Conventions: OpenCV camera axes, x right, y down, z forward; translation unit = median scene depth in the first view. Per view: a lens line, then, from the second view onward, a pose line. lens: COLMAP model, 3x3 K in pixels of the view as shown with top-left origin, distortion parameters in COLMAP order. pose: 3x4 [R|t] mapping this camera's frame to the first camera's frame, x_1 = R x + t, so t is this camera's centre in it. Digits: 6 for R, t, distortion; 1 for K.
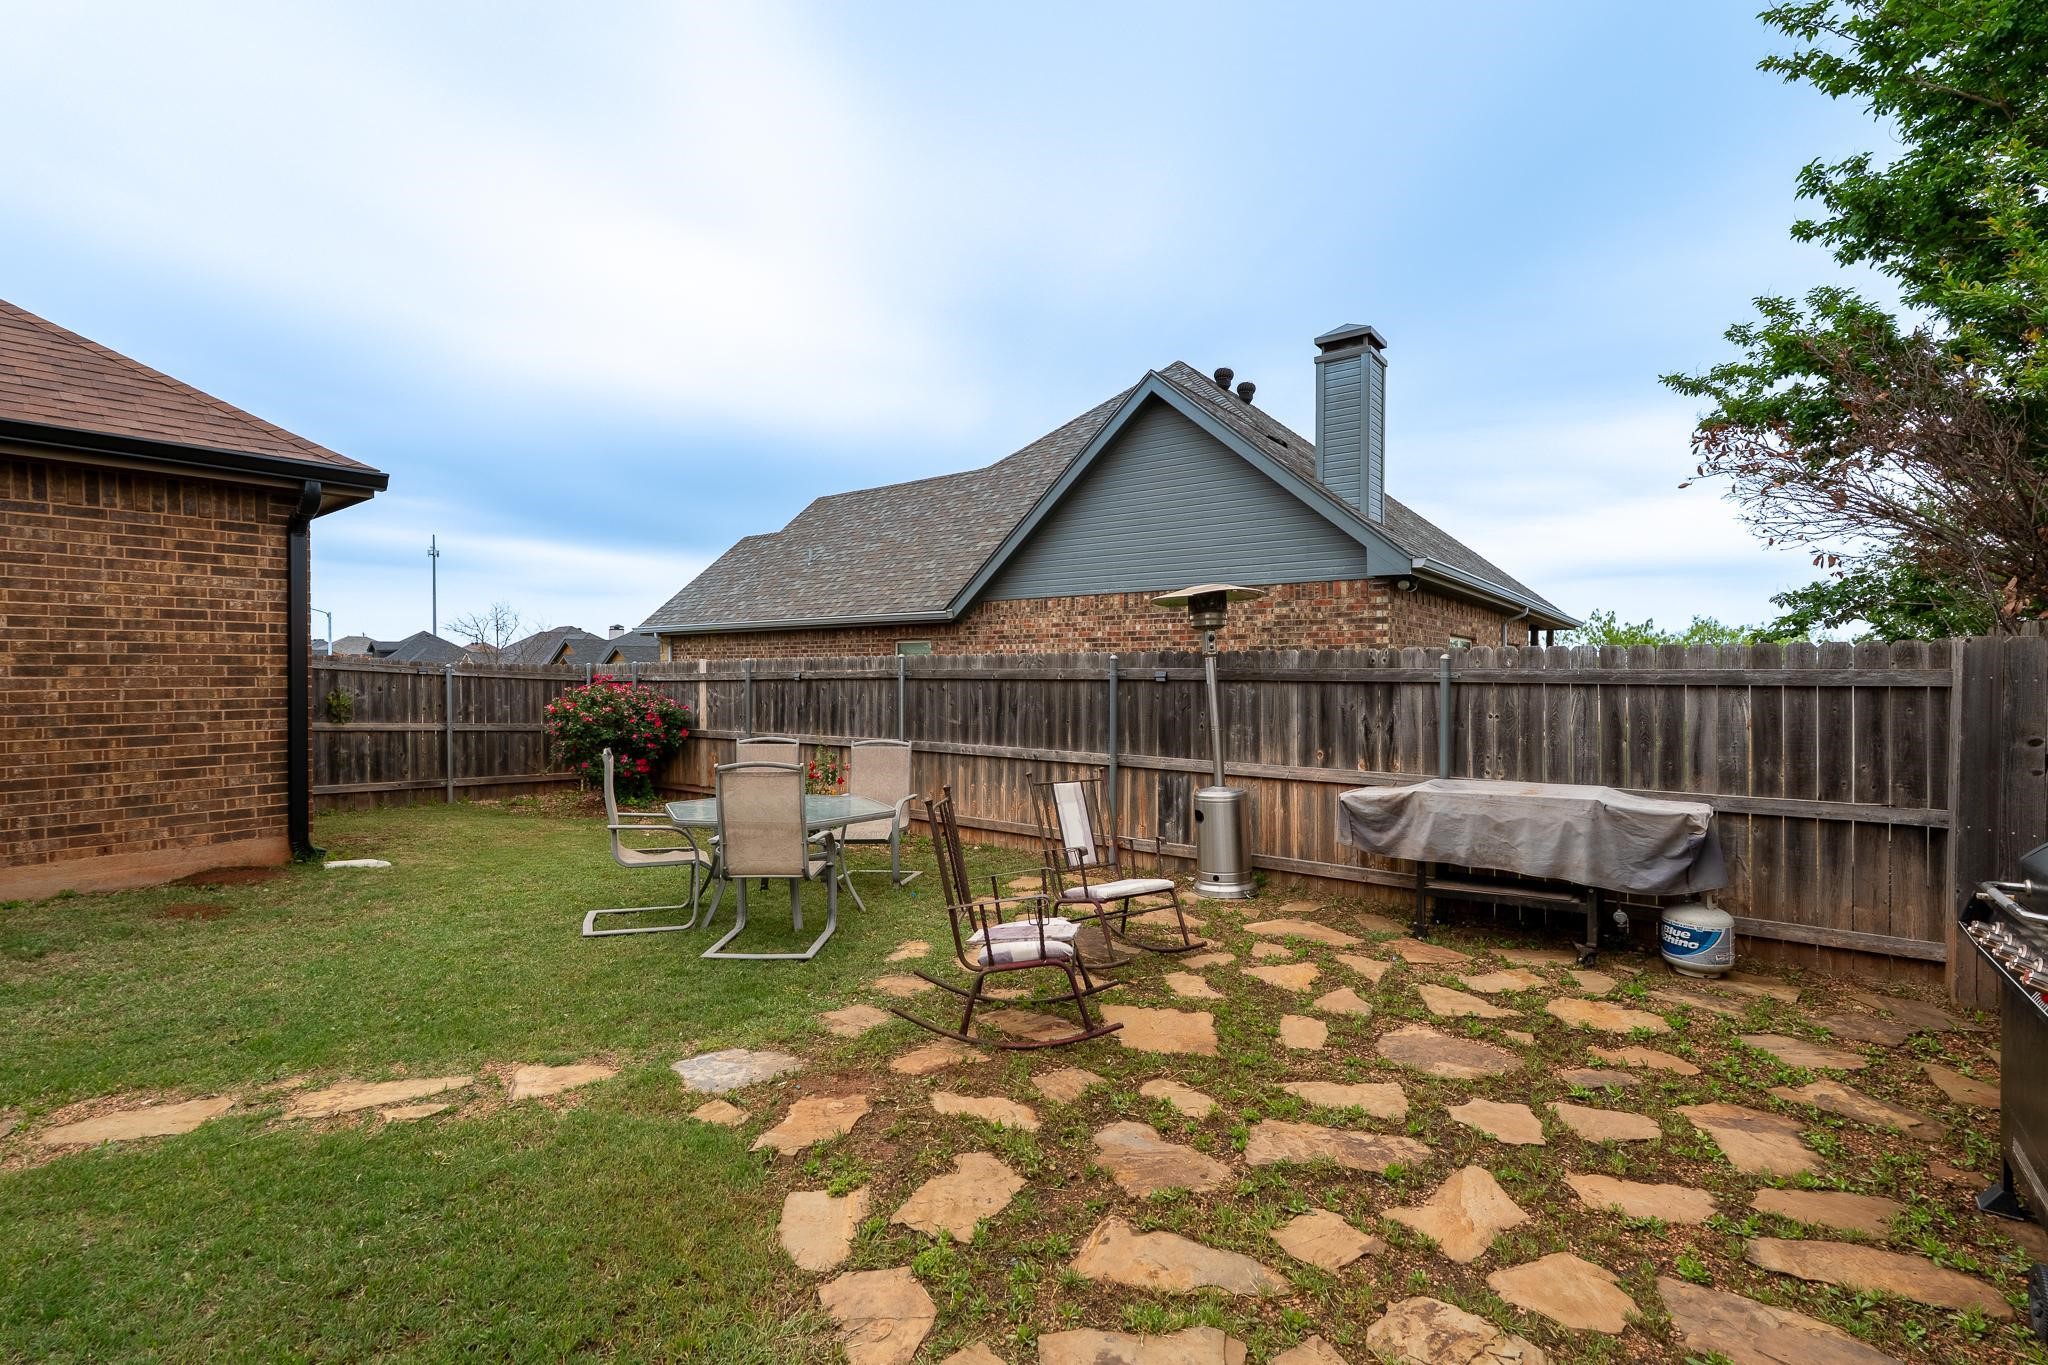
lens RADIAL K [[930.4, 0, 1029.8], [0, 930.4, 674.9], [0, 0, 1]] dist [0.004266, 0.001107]
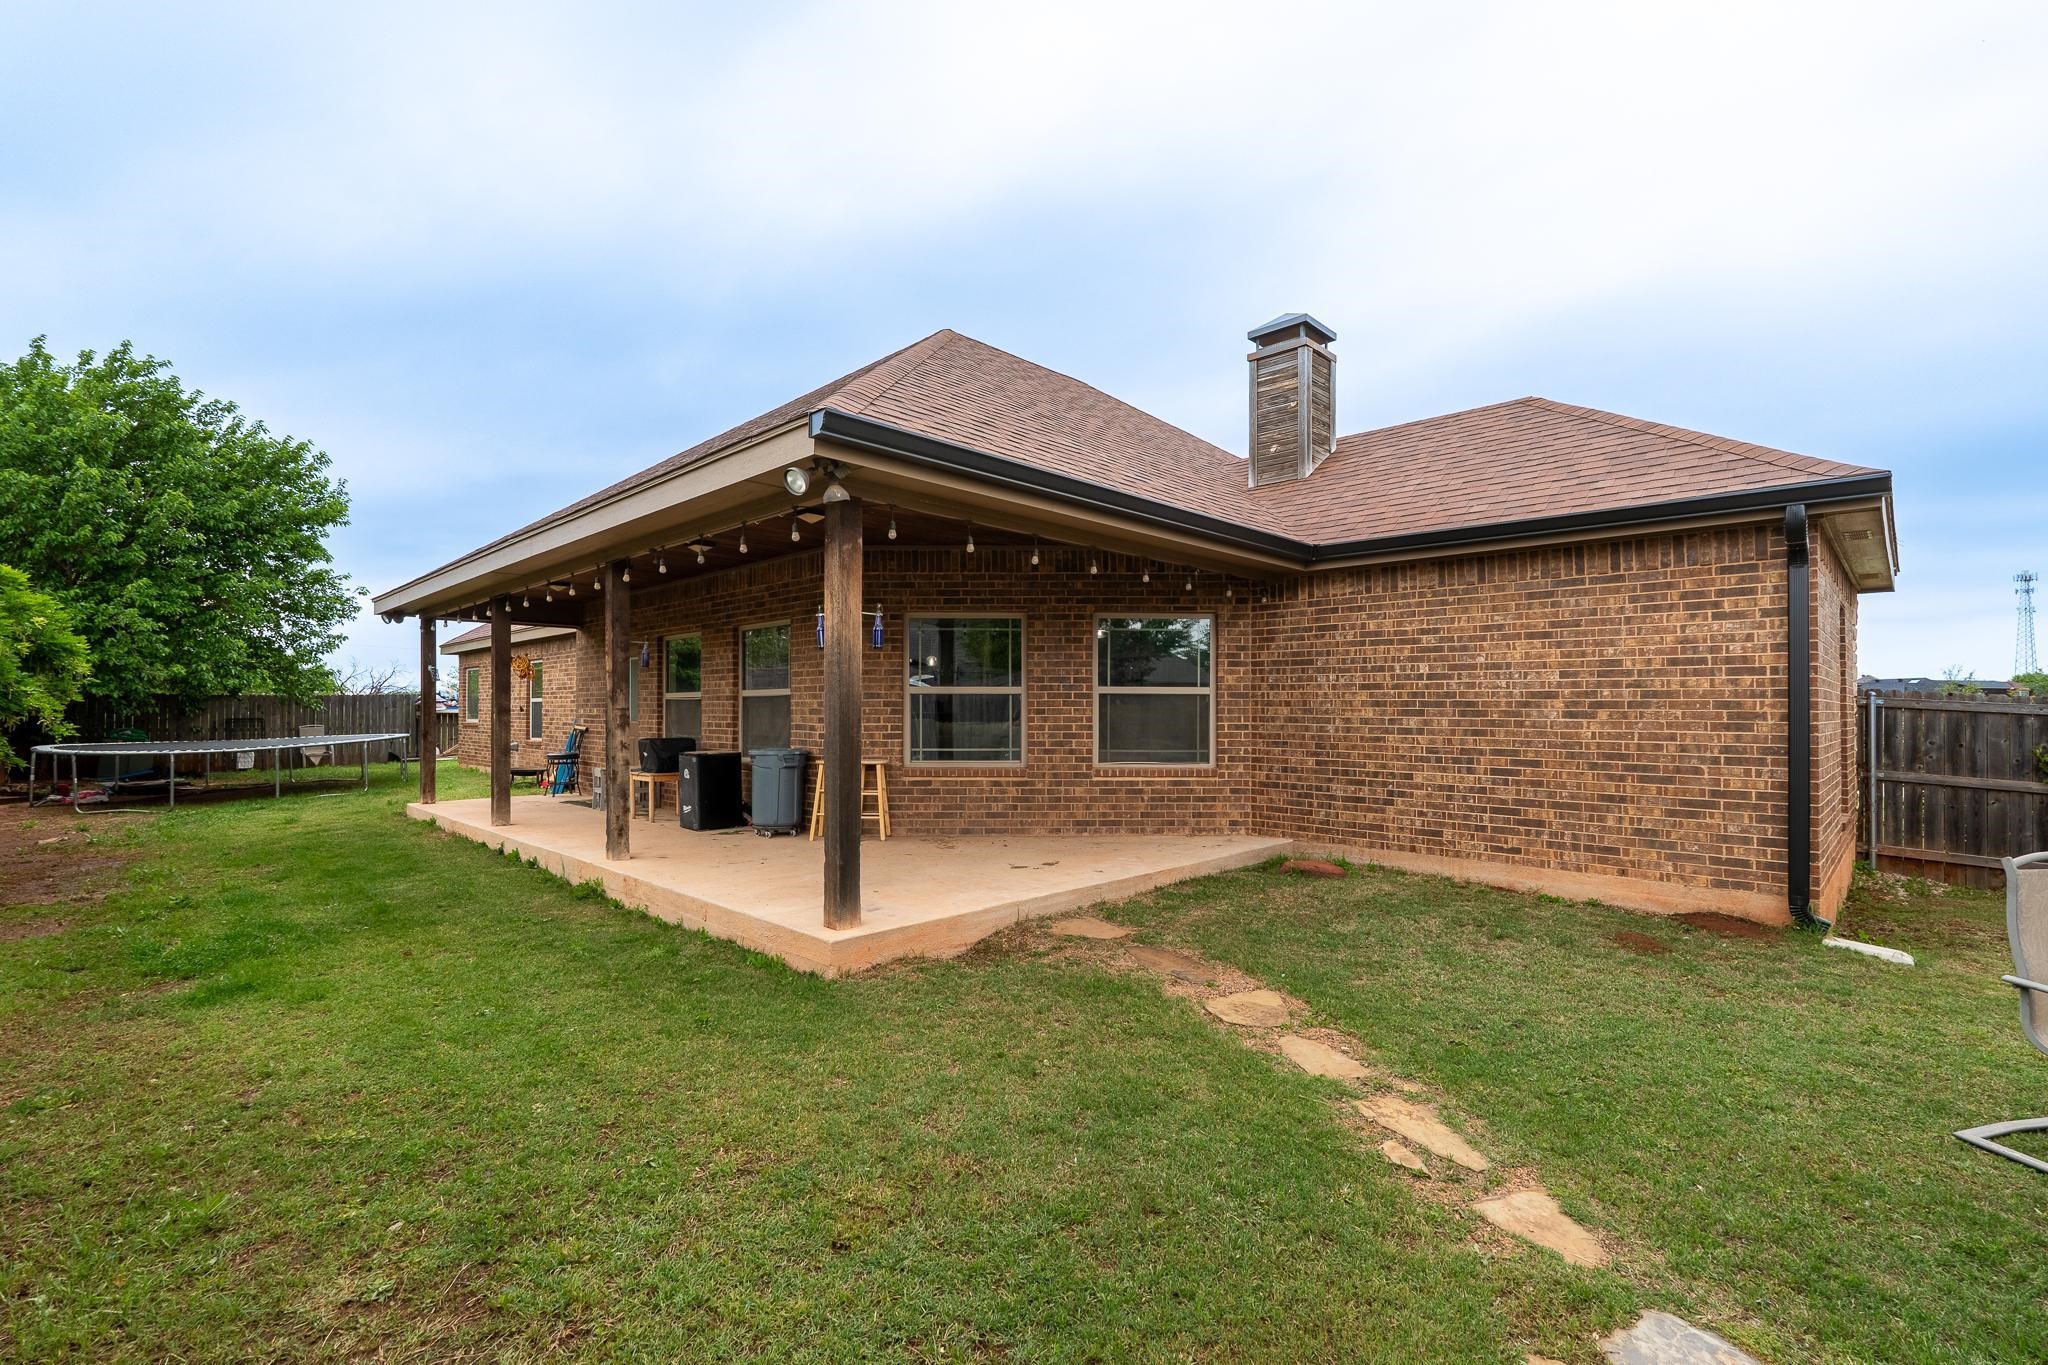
lens RADIAL K [[930.4, 0, 1029.3], [0, 930.4, 694.2], [0, 0, 1]] dist [0.004266, 0.001107]
pose [[-0.128687, -0.012174, -0.991611, 0.227243], [-0.010314, 0.999887, -0.010937, -0.009207], [0.991632, 0.008820, -0.128798, 0.413506]]
